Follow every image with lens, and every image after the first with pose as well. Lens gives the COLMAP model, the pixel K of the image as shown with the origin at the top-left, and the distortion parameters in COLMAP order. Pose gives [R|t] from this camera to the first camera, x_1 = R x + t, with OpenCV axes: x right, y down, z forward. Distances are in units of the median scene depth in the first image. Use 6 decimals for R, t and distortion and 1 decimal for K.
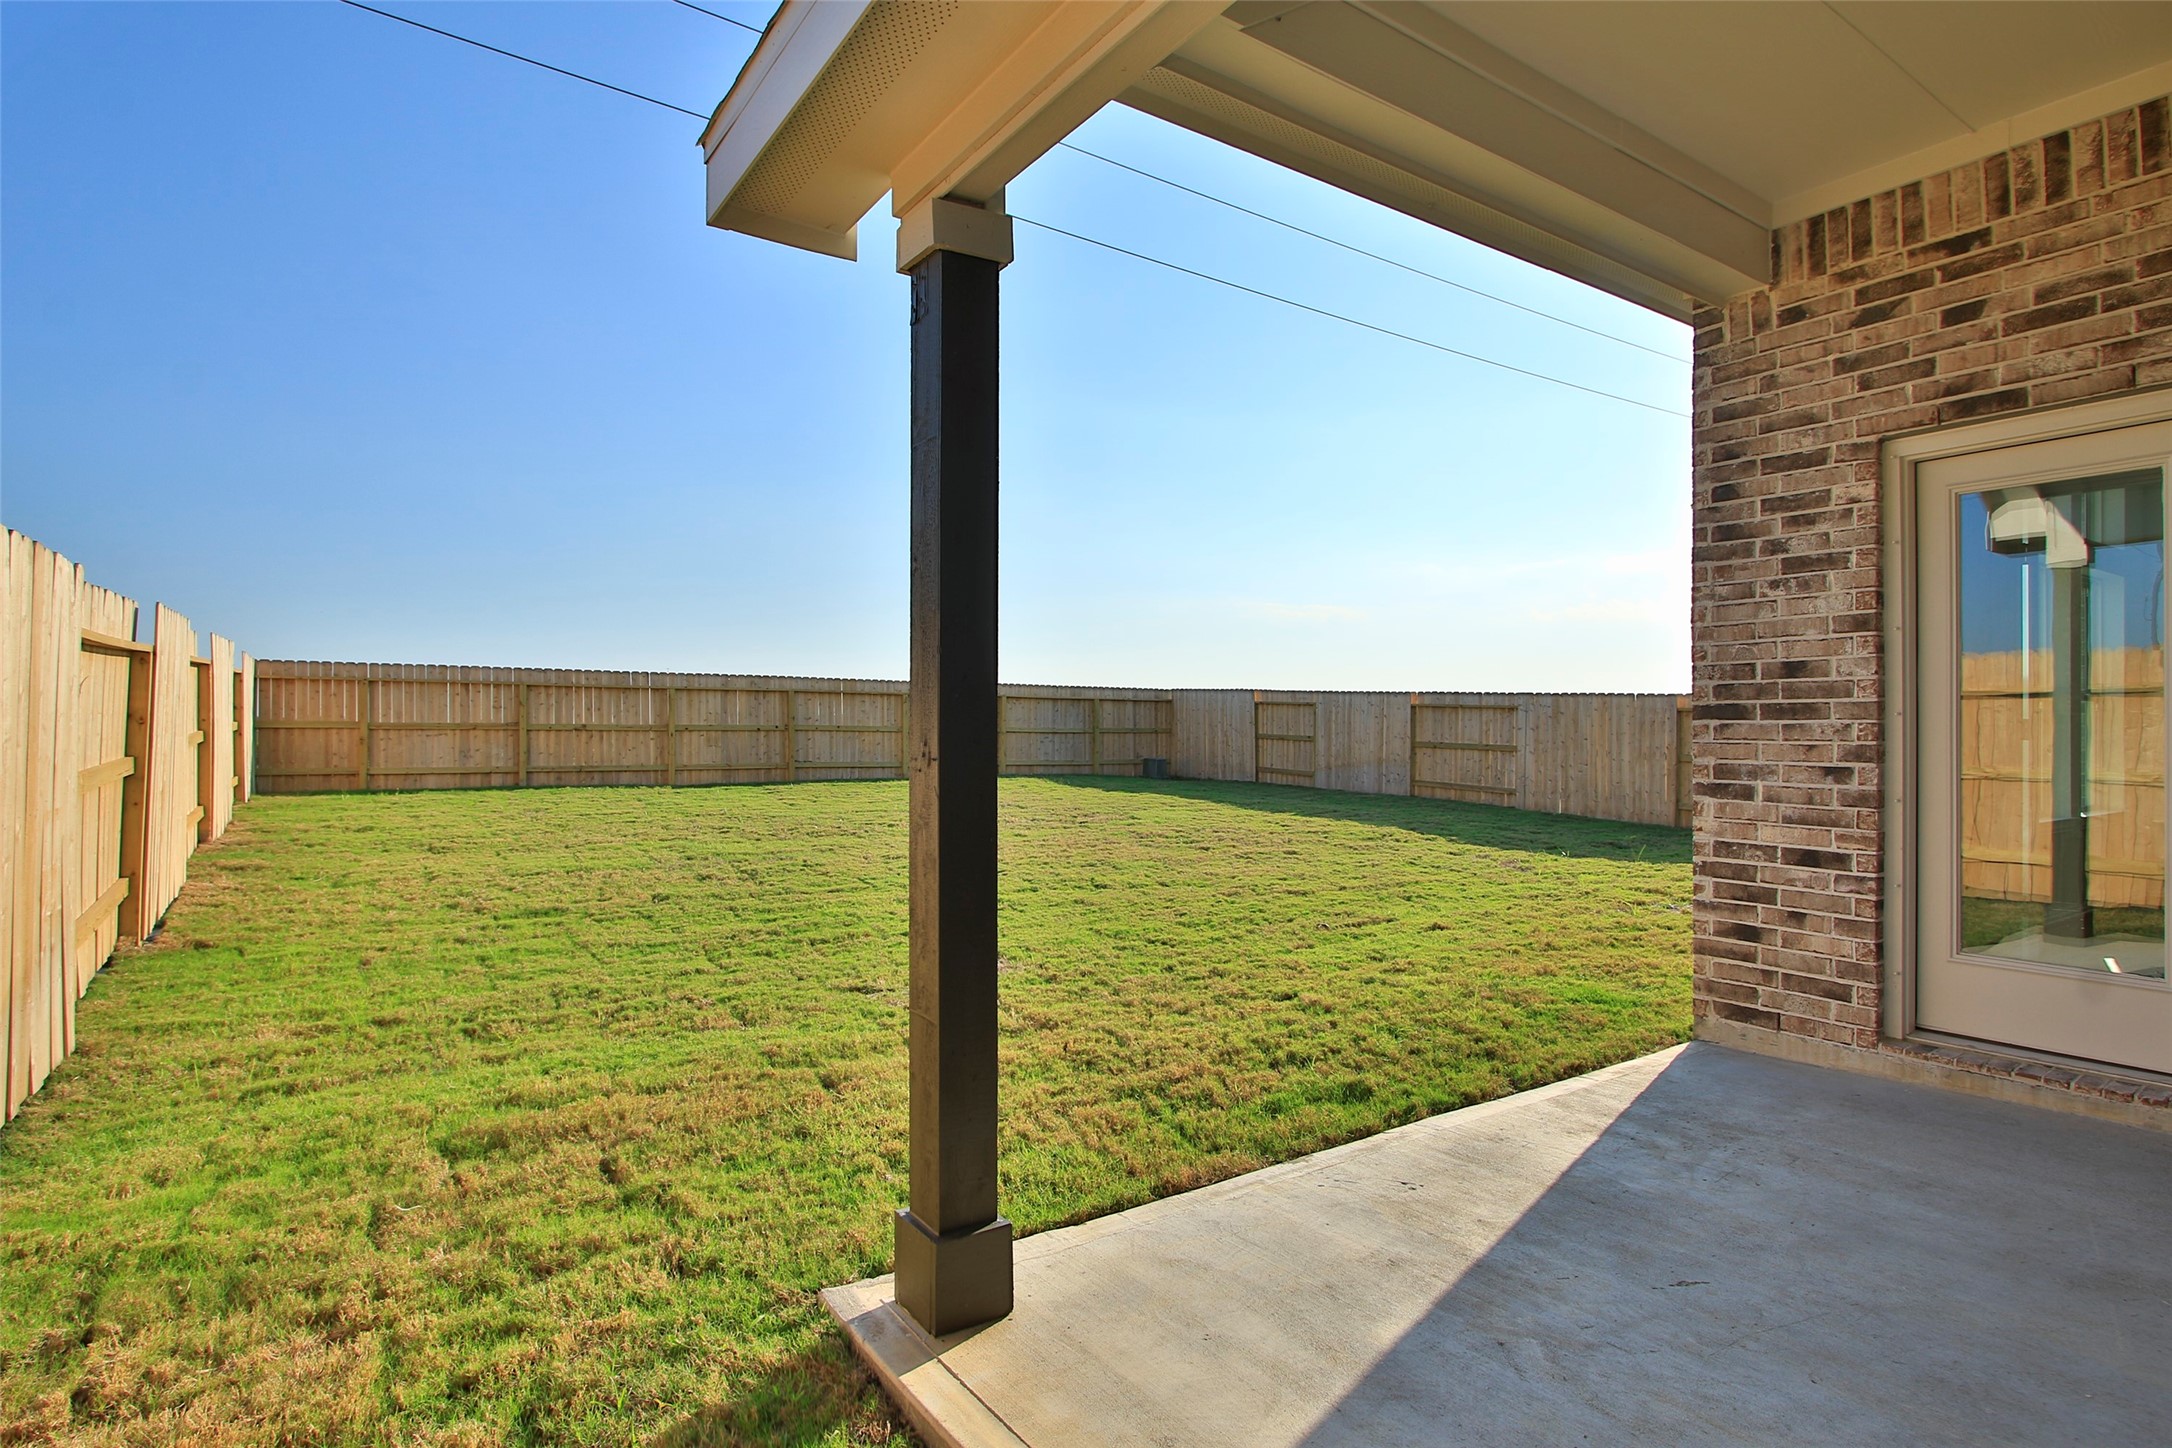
lens RADIAL K [[1119.6, 0, 1087.9], [0, 1119.6, 727.2], [0, 0, 1]] dist [-0.005465, -0.001601]
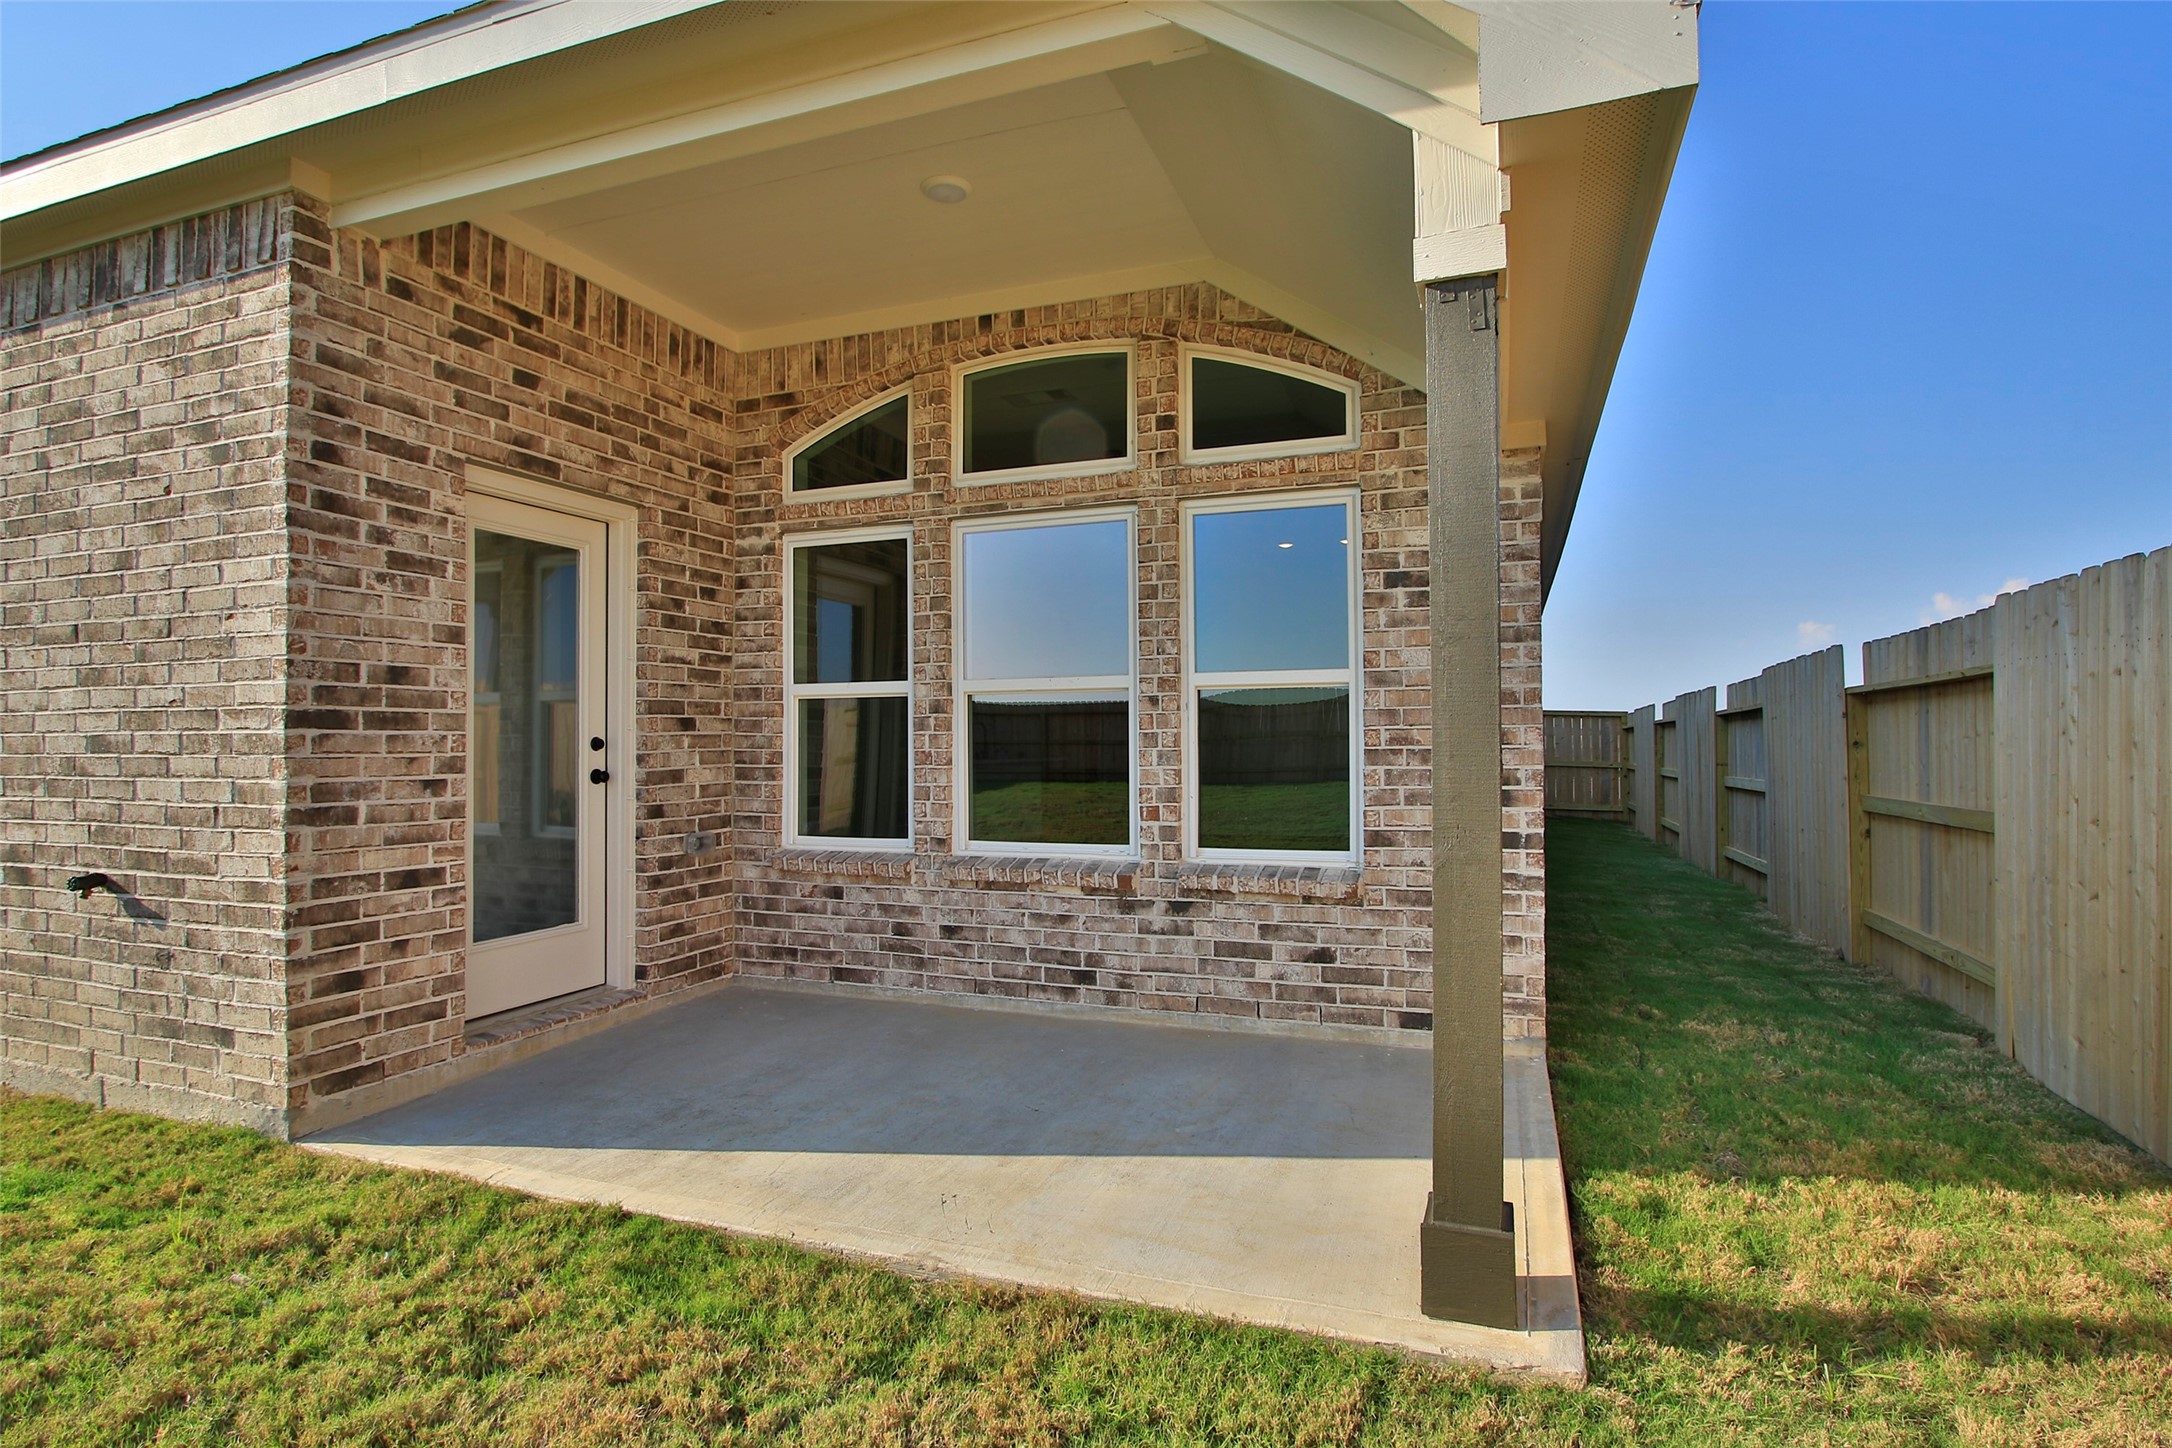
lens RADIAL K [[1119.6, 0, 1071.0], [0, 1119.6, 723.0], [0, 0, 1]] dist [-0.005465, -0.001601]
pose [[-0.562006, 0.013047, 0.827030, -0.431978], [0.000759, 0.999883, -0.015258, 0.001807], [-0.827133, -0.007947, -0.561950, 1.056408]]
